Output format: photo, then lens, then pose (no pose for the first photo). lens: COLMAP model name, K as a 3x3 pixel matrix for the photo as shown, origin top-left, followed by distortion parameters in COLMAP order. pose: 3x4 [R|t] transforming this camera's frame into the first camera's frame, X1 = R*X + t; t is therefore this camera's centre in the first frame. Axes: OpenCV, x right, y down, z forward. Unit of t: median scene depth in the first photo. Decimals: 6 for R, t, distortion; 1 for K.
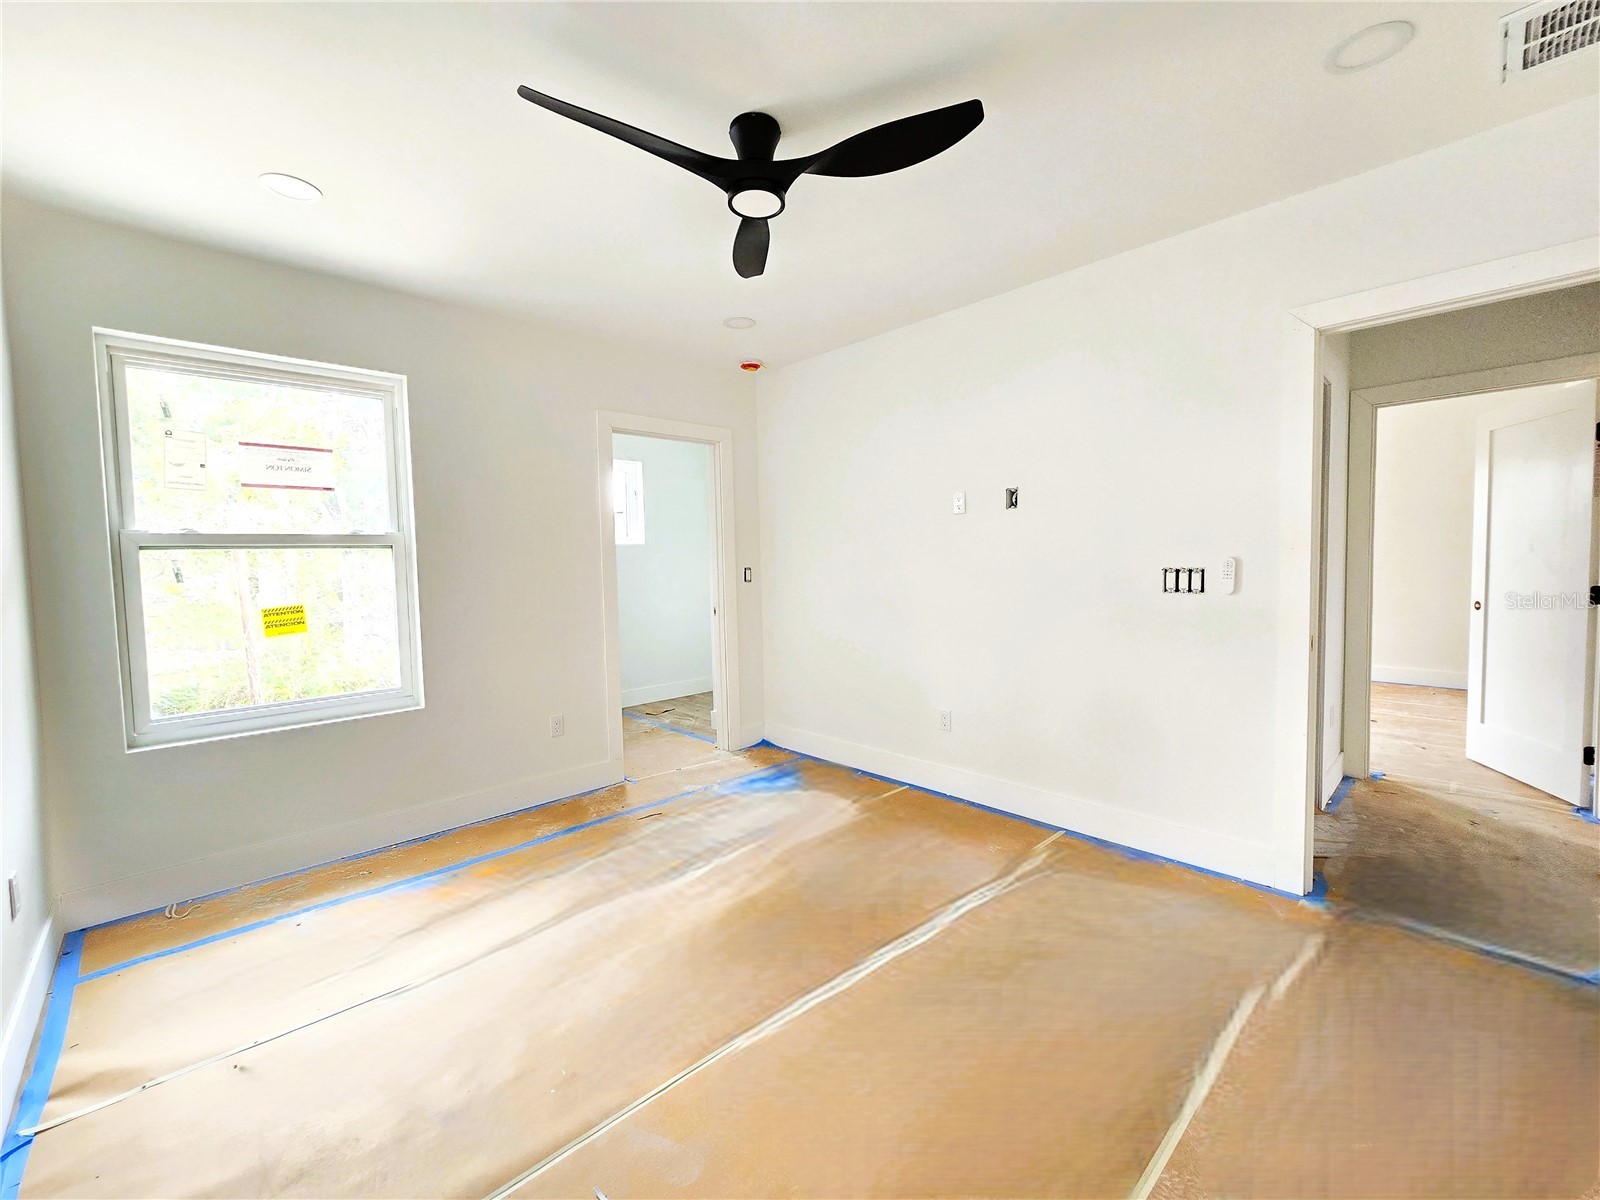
lens RADIAL K [[662.2, 0, 806.3], [0, 662.2, 595.2], [0, 0, 1]] dist [-0.012018, 0.004363]
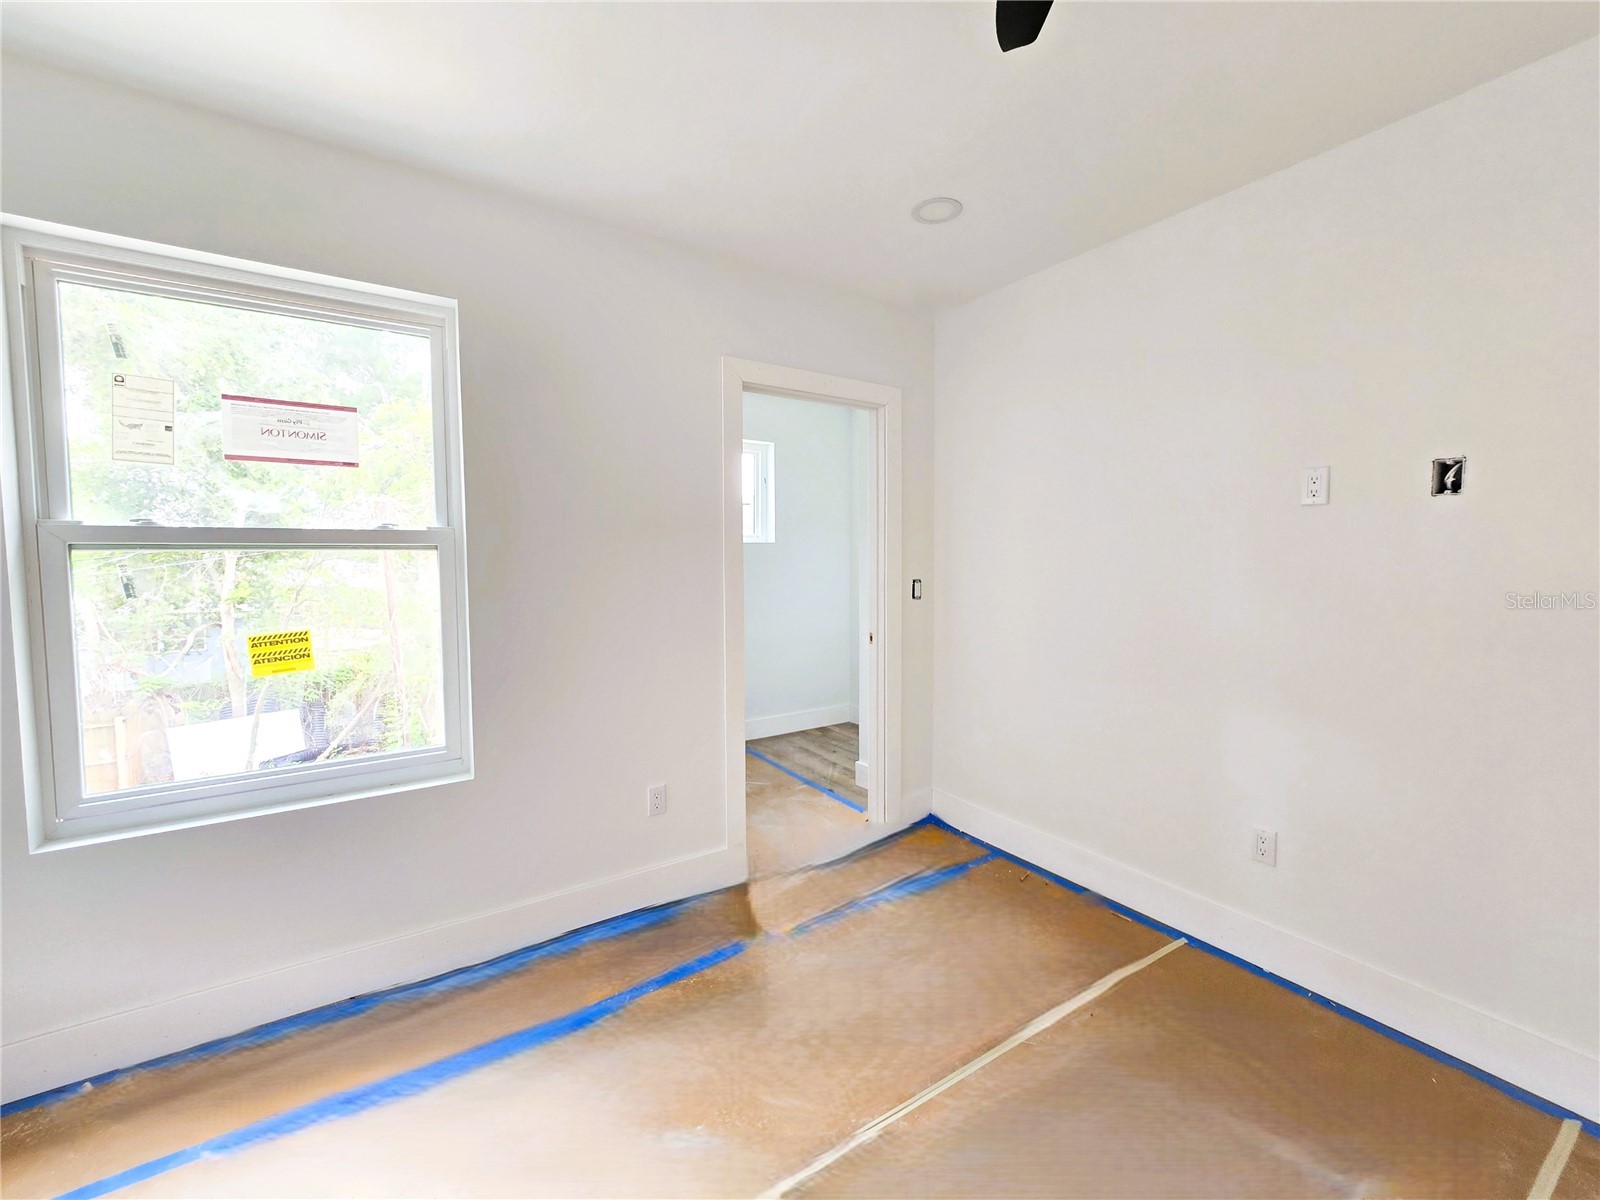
lens RADIAL K [[662.2, 0, 802.1], [0, 662.2, 587.8], [0, 0, 1]] dist [-0.012018, 0.004363]
pose [[0.983187, 0.026689, -0.180641, -0.116849], [-0.027366, 0.999625, -0.001258, -0.039947], [0.180540, 0.006181, 0.983548, 0.375484]]
